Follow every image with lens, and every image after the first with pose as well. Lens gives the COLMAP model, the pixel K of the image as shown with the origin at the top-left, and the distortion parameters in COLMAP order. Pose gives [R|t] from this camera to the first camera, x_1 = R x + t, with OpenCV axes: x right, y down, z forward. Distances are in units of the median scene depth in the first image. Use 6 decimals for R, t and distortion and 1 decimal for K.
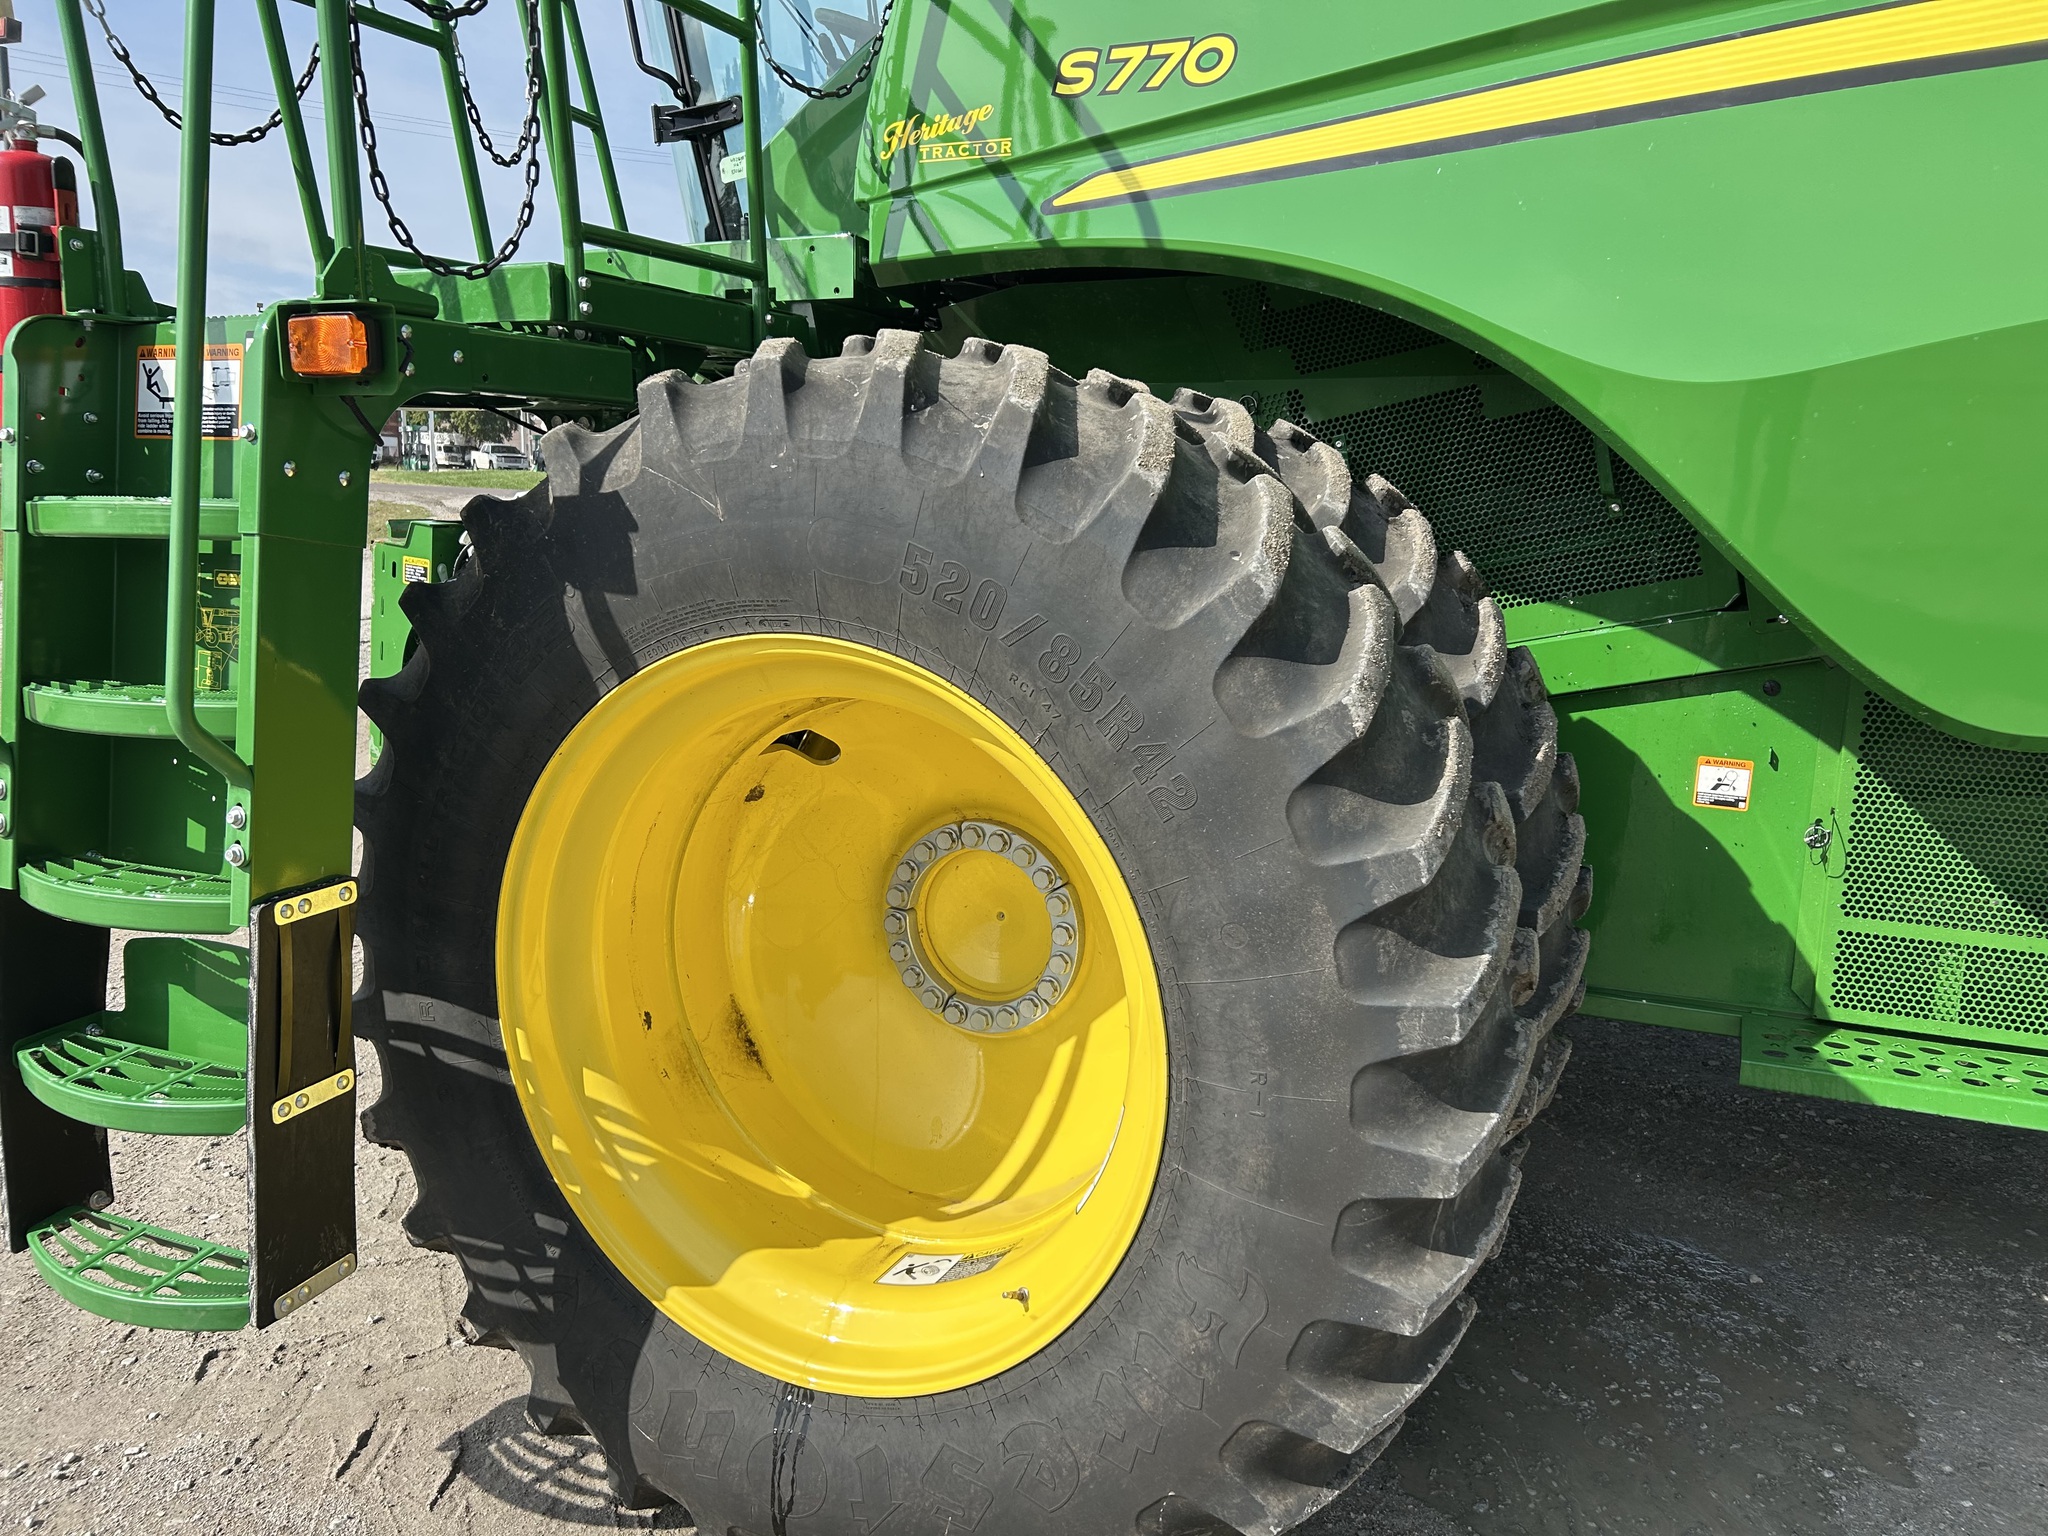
lens RADIAL K [[1553.3, 0, 1022.9], [0, 1553.3, 776.6], [0, 0, 1]] dist [0.063356, -0.072586]
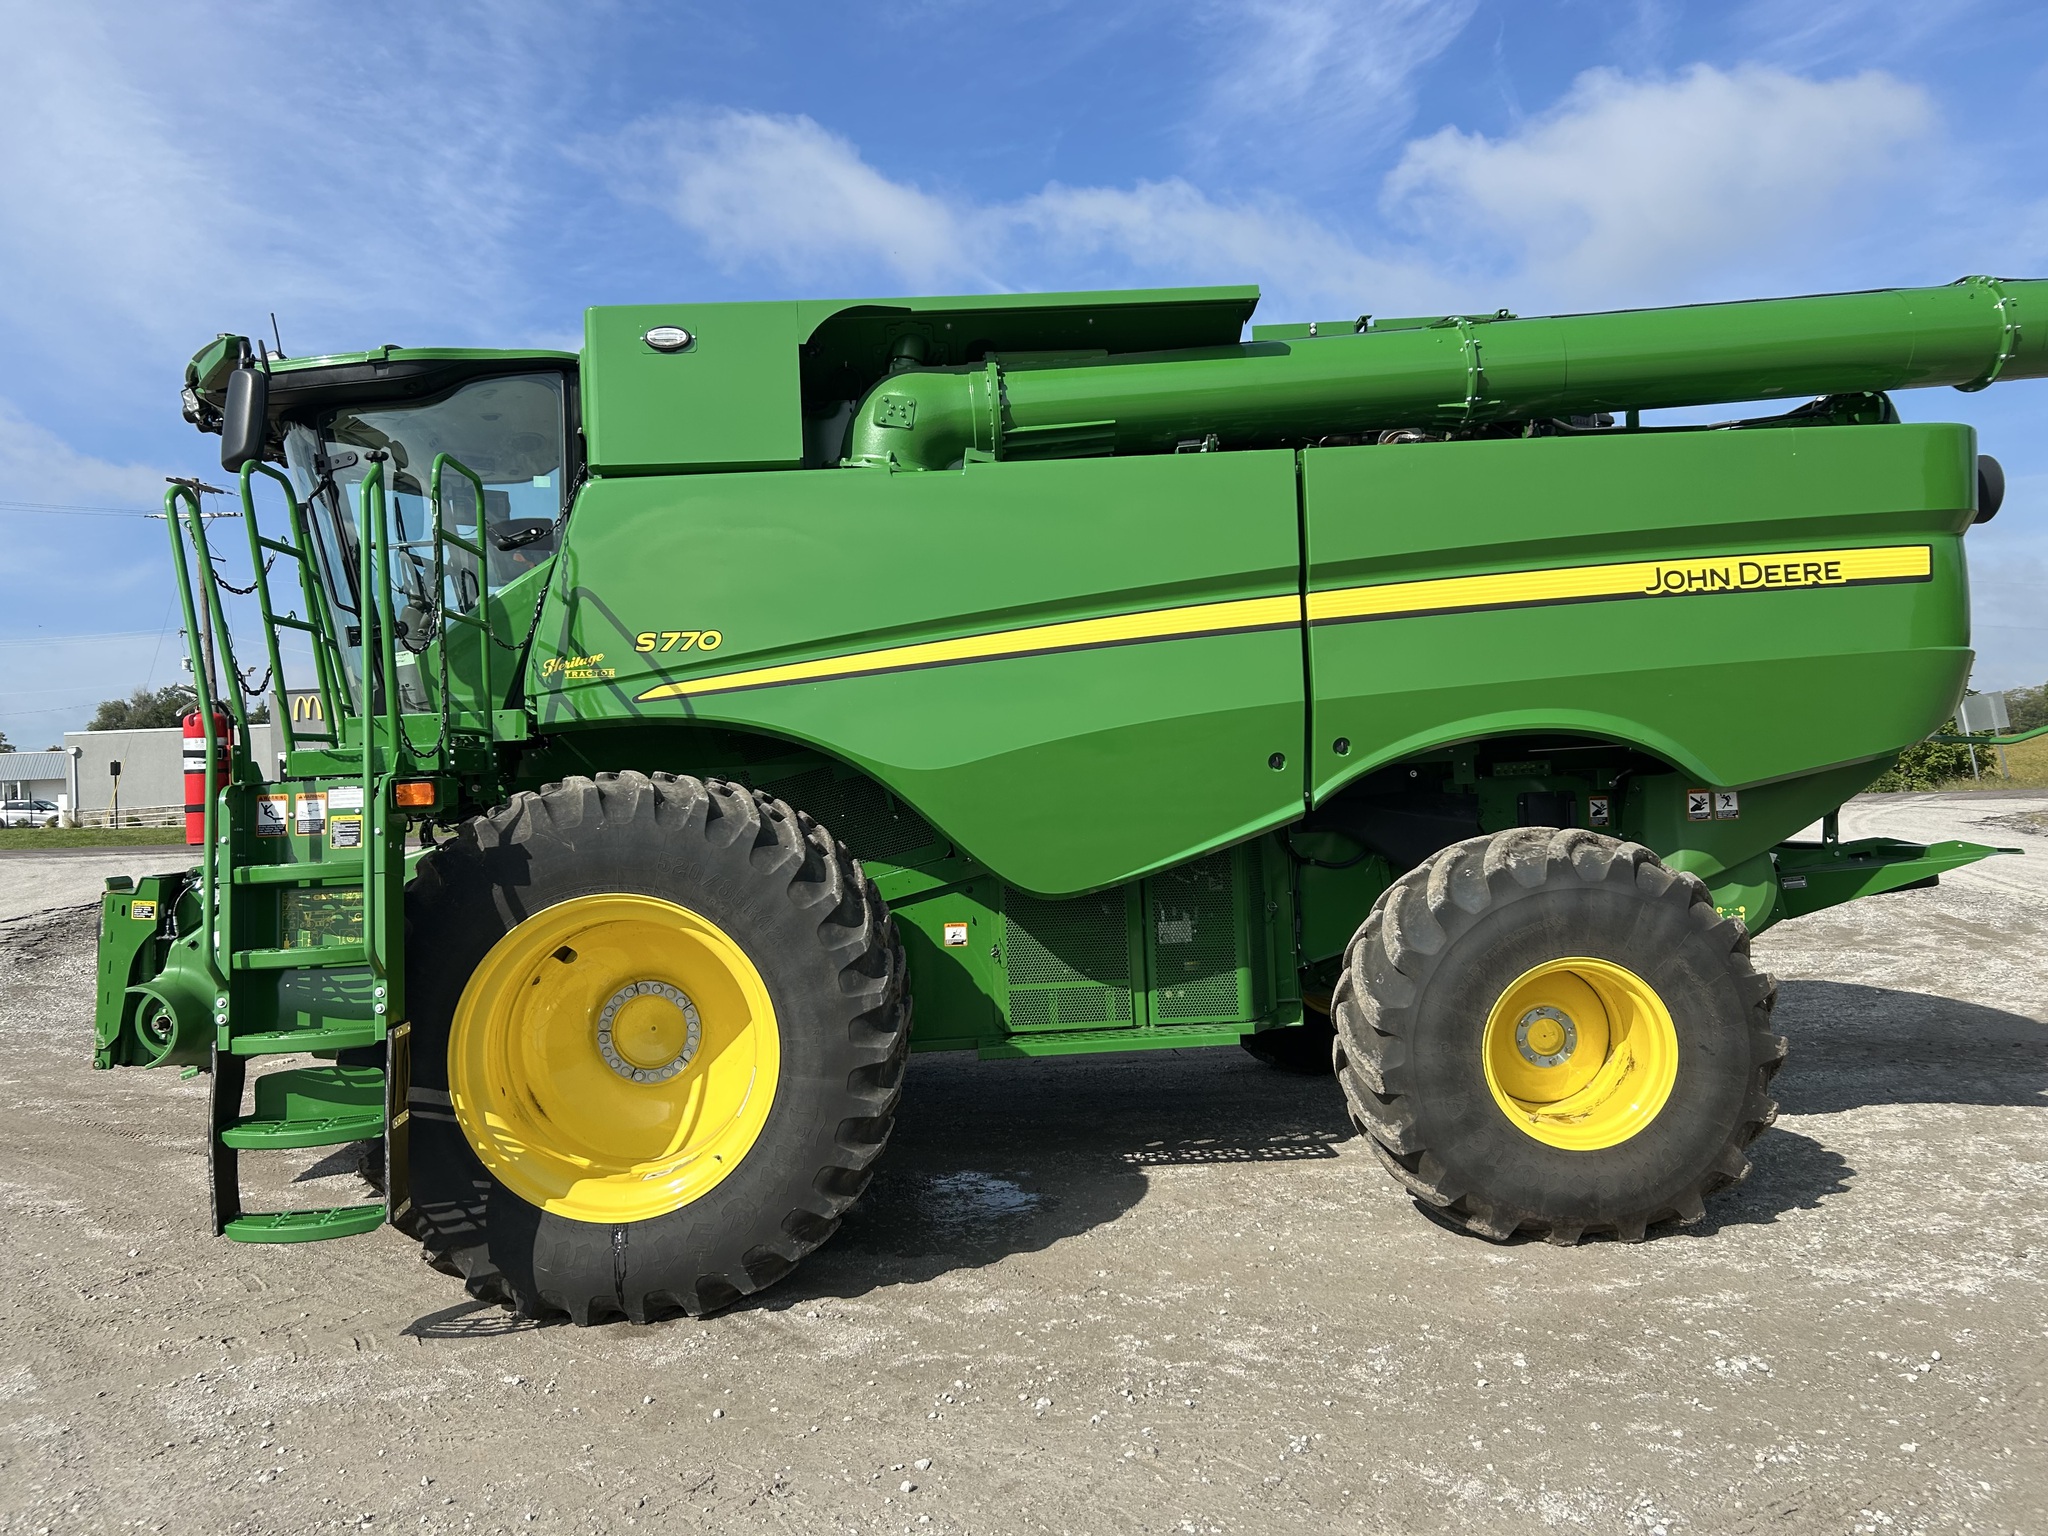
lens RADIAL K [[1553.3, 0, 1022.9], [0, 1553.3, 776.6], [0, 0, 1]] dist [0.063356, -0.072586]
pose [[0.890301, -0.057057, 0.451783, -0.579345], [0.141829, 0.977515, -0.156041, 0.180722], [-0.432722, 0.202999, 0.878375, -1.309985]]
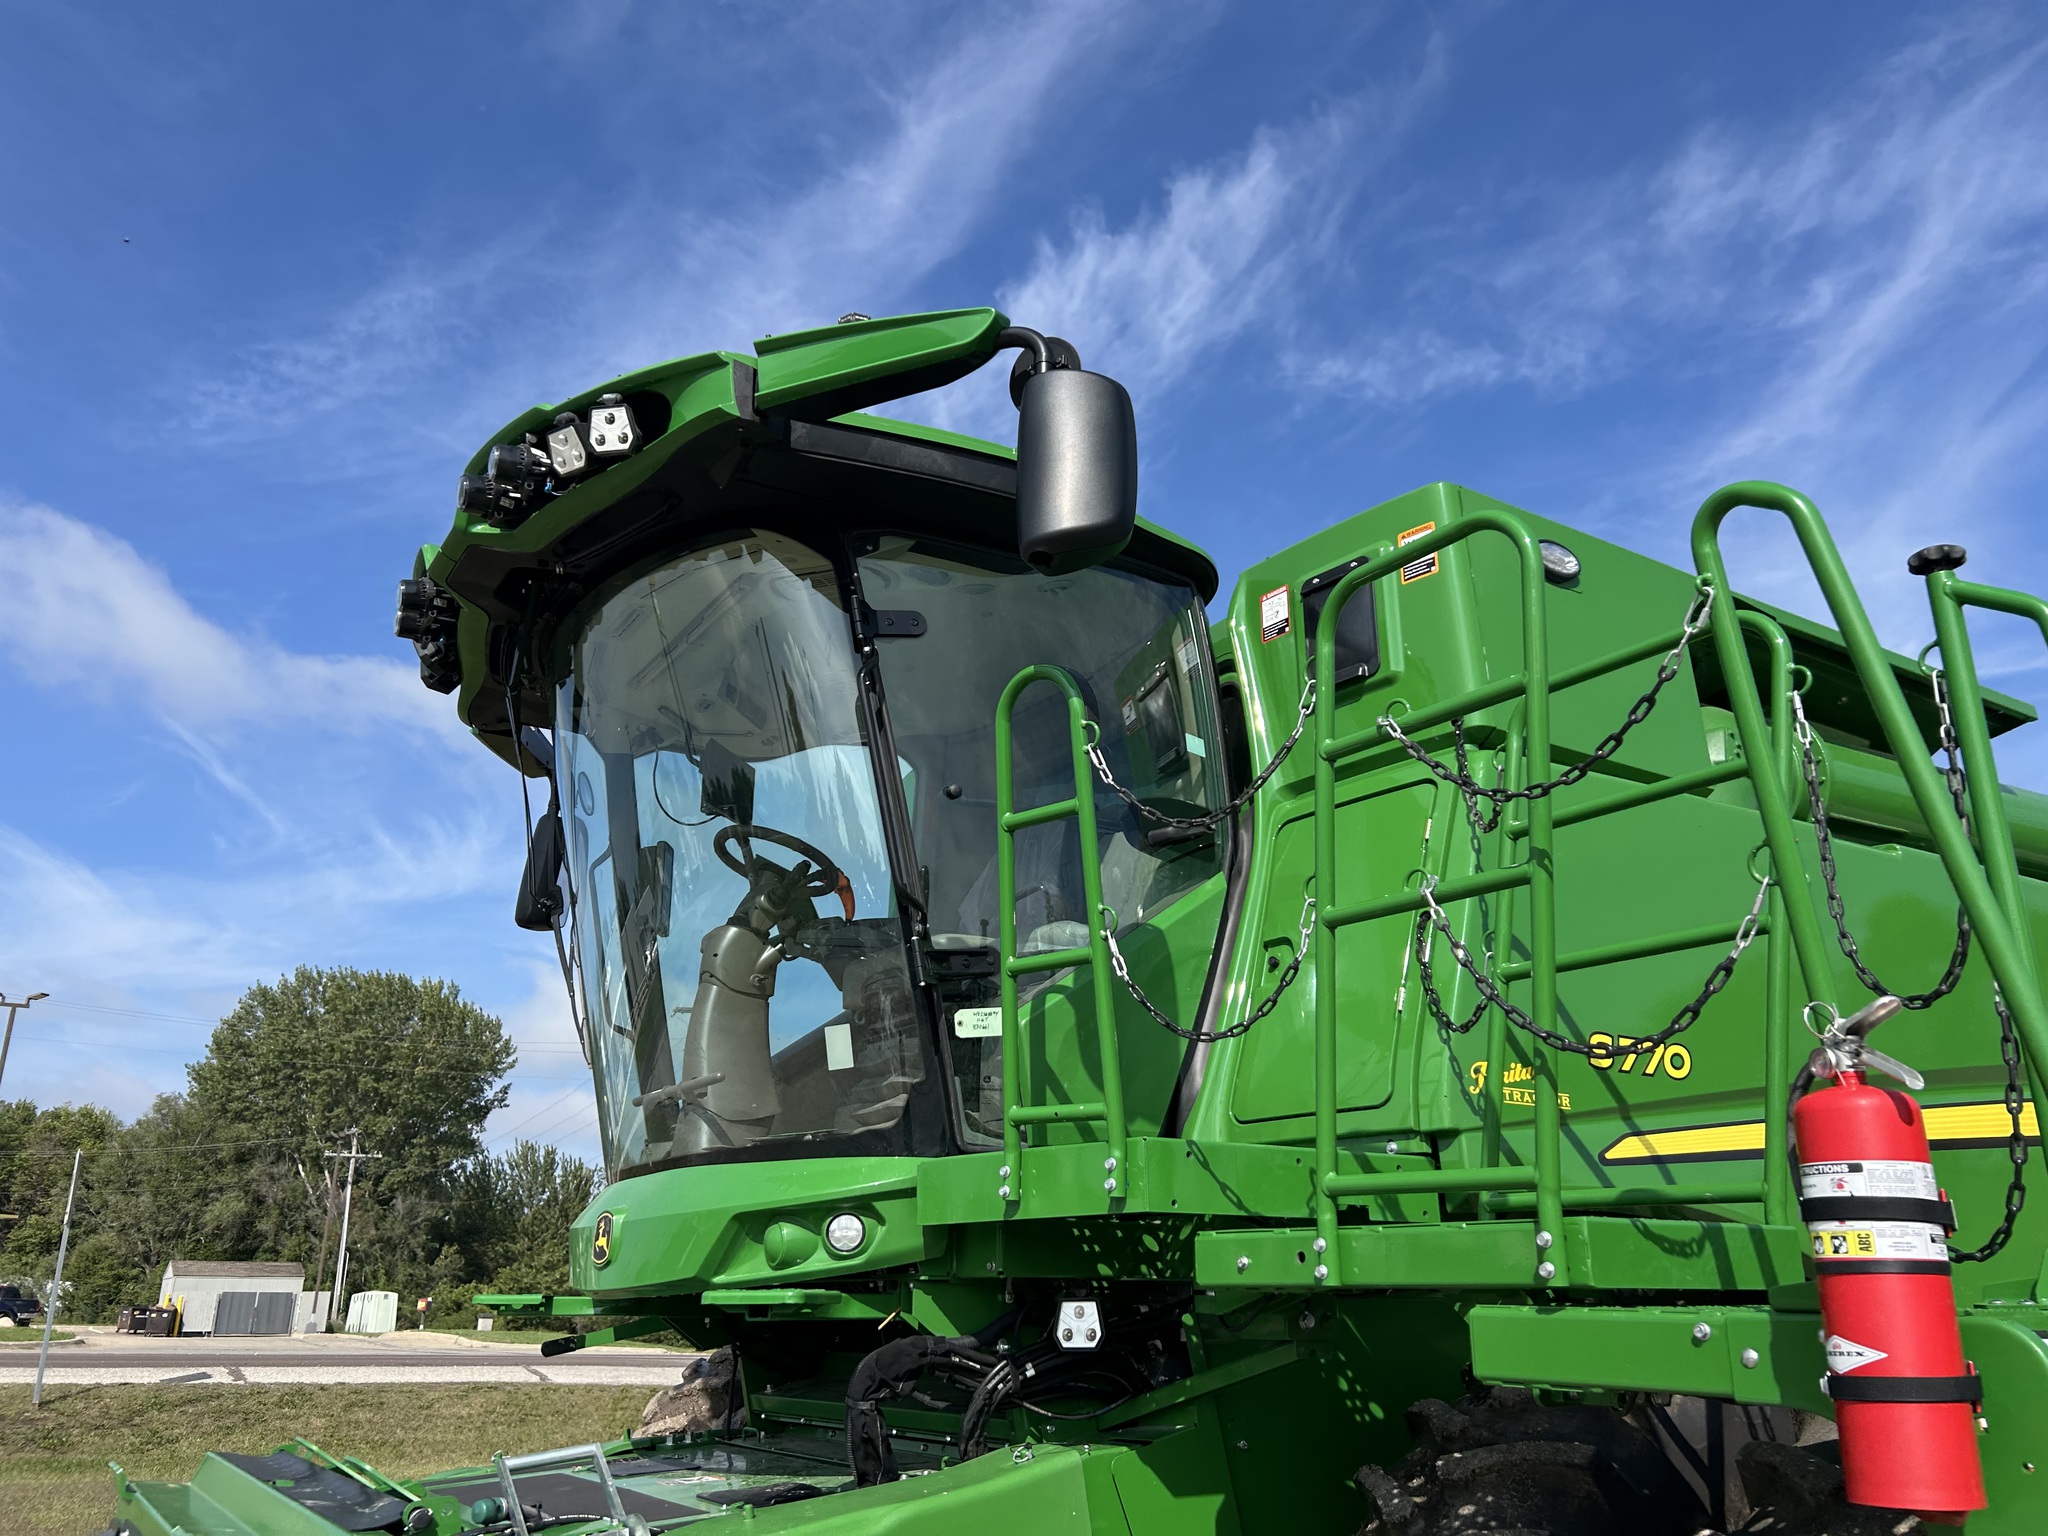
lens RADIAL K [[1555.6, 0, 997.0], [0, 1555.6, 772.2], [0, 0, 1]] dist [0.012390, 0.001585]
pose [[0.542432, 0.256277, 0.800056, -1.408815], [0.154575, 0.905629, -0.394896, -0.285545], [-0.825757, 0.337873, 0.451628, 0.901990]]
